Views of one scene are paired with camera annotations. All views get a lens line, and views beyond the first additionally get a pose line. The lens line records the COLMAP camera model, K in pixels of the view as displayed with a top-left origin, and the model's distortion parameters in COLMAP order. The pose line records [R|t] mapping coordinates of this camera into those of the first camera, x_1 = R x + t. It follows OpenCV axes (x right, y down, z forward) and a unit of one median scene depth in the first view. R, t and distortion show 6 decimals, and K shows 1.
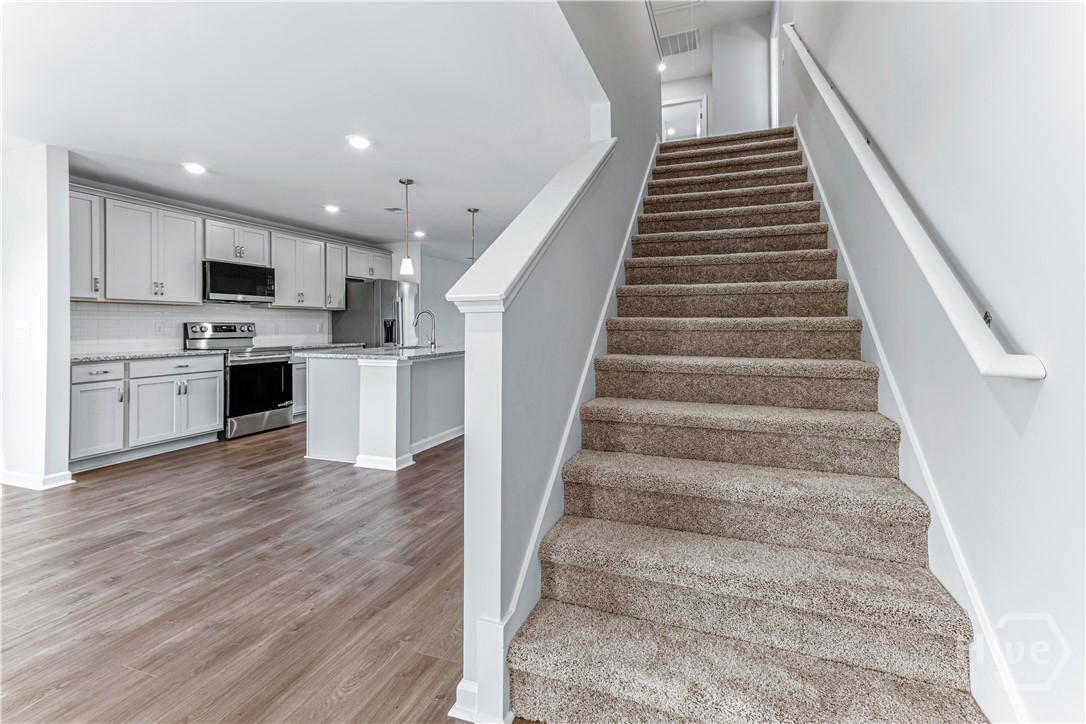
lens RADIAL K [[483.8, 0, 541.0], [0, 483.8, 340.7], [0, 0, 1]] dist [-0.000279, 0.018609]
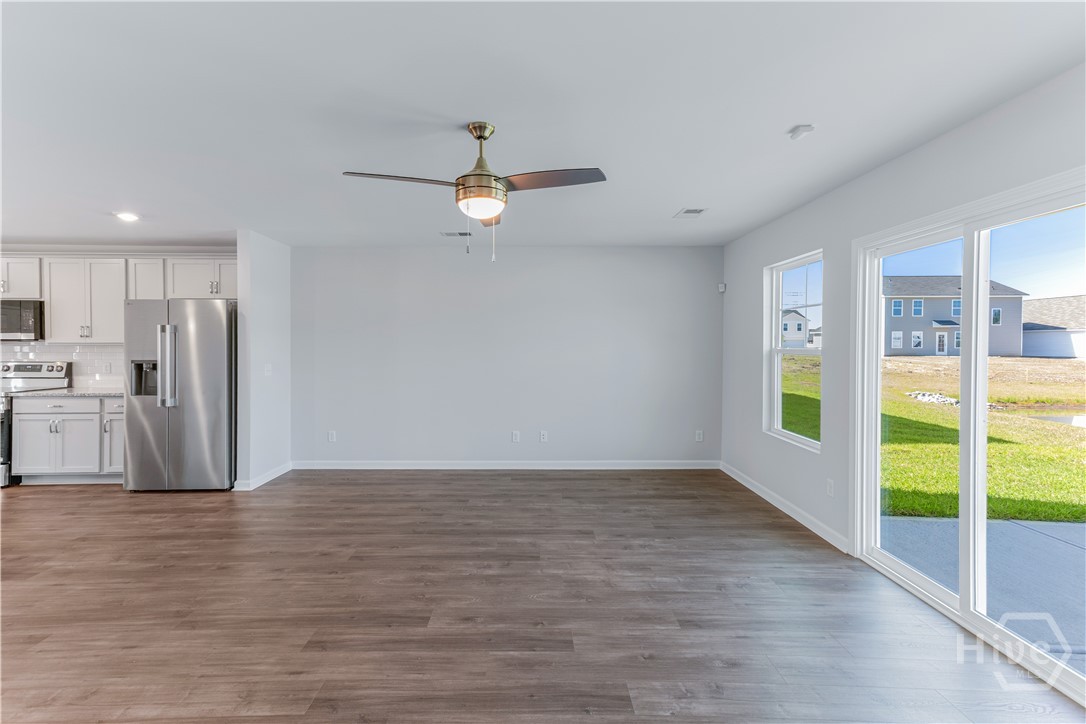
lens RADIAL K [[483.9, 0, 543.0], [0, 483.9, 362.0], [0, 0, 1]] dist [-0.001388, -0.000432]
pose [[0.388978, -0.001643, -0.921246, 0.583847], [-0.026645, 0.999560, -0.013033, -0.052685], [0.920862, 0.029616, 0.388763, 1.477644]]
